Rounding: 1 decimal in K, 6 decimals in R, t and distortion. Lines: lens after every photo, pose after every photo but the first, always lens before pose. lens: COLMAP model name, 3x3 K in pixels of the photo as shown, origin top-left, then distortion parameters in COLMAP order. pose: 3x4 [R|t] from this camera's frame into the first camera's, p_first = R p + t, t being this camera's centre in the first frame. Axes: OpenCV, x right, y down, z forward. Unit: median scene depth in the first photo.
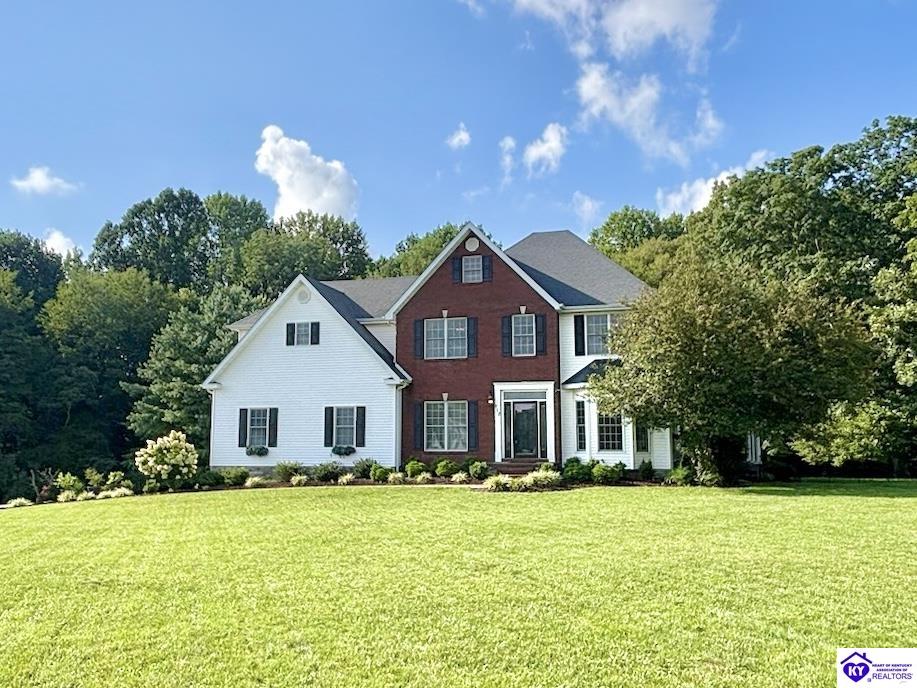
lens RADIAL K [[744.0, 0, 460.6], [0, 744.0, 336.8], [0, 0, 1]] dist [0.054849, -0.012739]
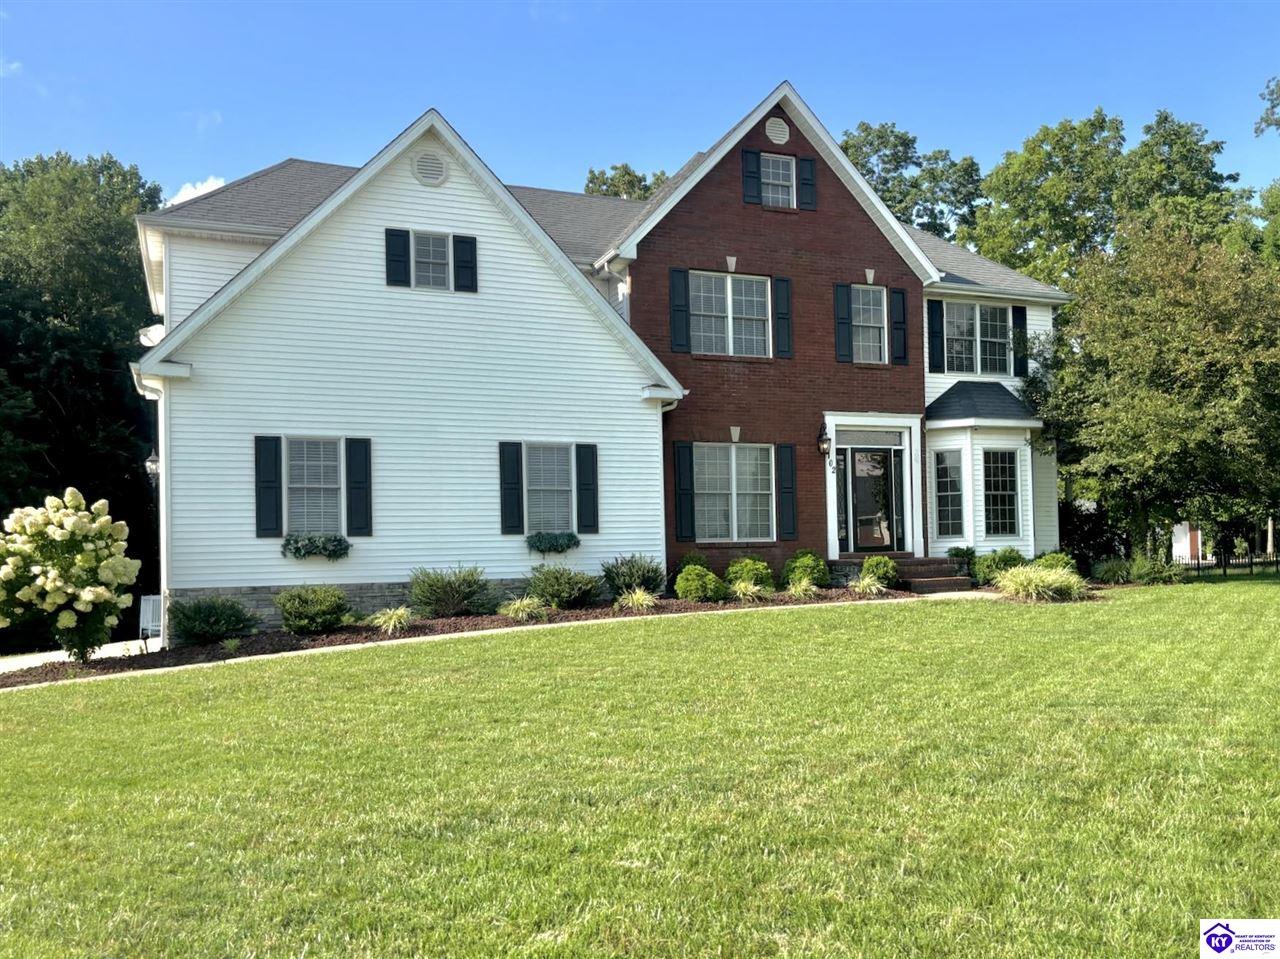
lens RADIAL K [[1031.6, 0, 707.9], [0, 1031.6, 511.6], [0, 0, 1]] dist [0.004677, 0.009241]
pose [[0.793595, 0.008918, 0.608381, -0.443619], [-0.067840, 0.994955, 0.073908, 0.082197], [-0.604653, -0.099926, 0.790196, 0.458118]]
